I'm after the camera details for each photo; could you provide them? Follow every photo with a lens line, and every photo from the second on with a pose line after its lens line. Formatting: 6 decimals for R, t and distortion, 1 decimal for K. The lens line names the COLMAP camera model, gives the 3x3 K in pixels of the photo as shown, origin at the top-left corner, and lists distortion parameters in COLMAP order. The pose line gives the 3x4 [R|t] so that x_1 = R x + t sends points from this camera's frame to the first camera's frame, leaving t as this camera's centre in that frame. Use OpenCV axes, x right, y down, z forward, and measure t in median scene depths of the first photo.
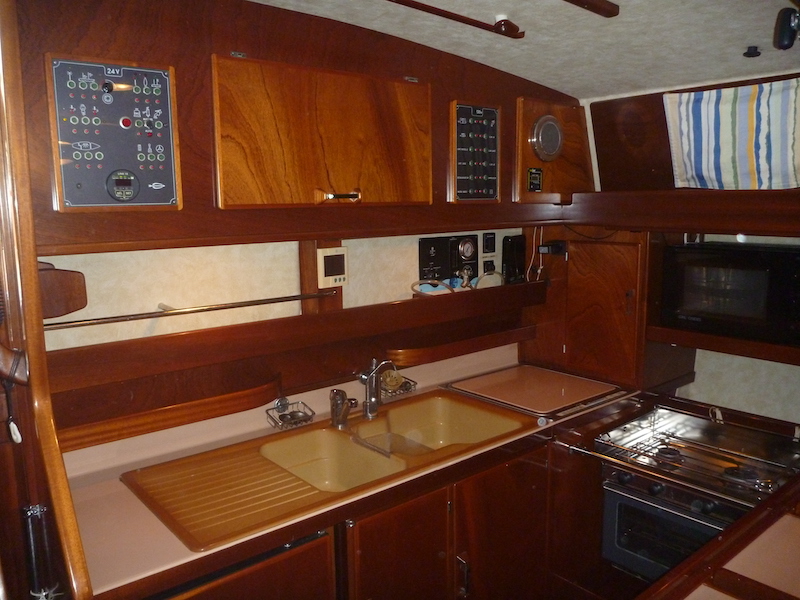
lens RADIAL K [[652.5, 0, 399.7], [0, 652.5, 297.4], [0, 0, 1]] dist [-0.033834, 0.000452]
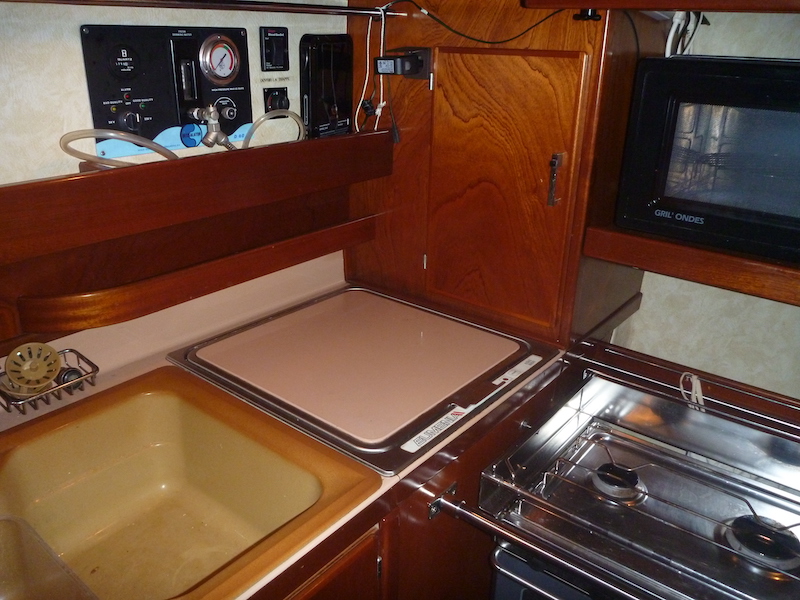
lens RADIAL K [[652.5, 0, 399.7], [0, 652.5, 297.4], [0, 0, 1]] dist [-0.033834, 0.000452]
pose [[0.979906, -0.041216, 0.195156, 0.169797], [-0.004875, 0.973175, 0.230013, -0.021864], [-0.199401, -0.226342, 0.953419, 0.651092]]
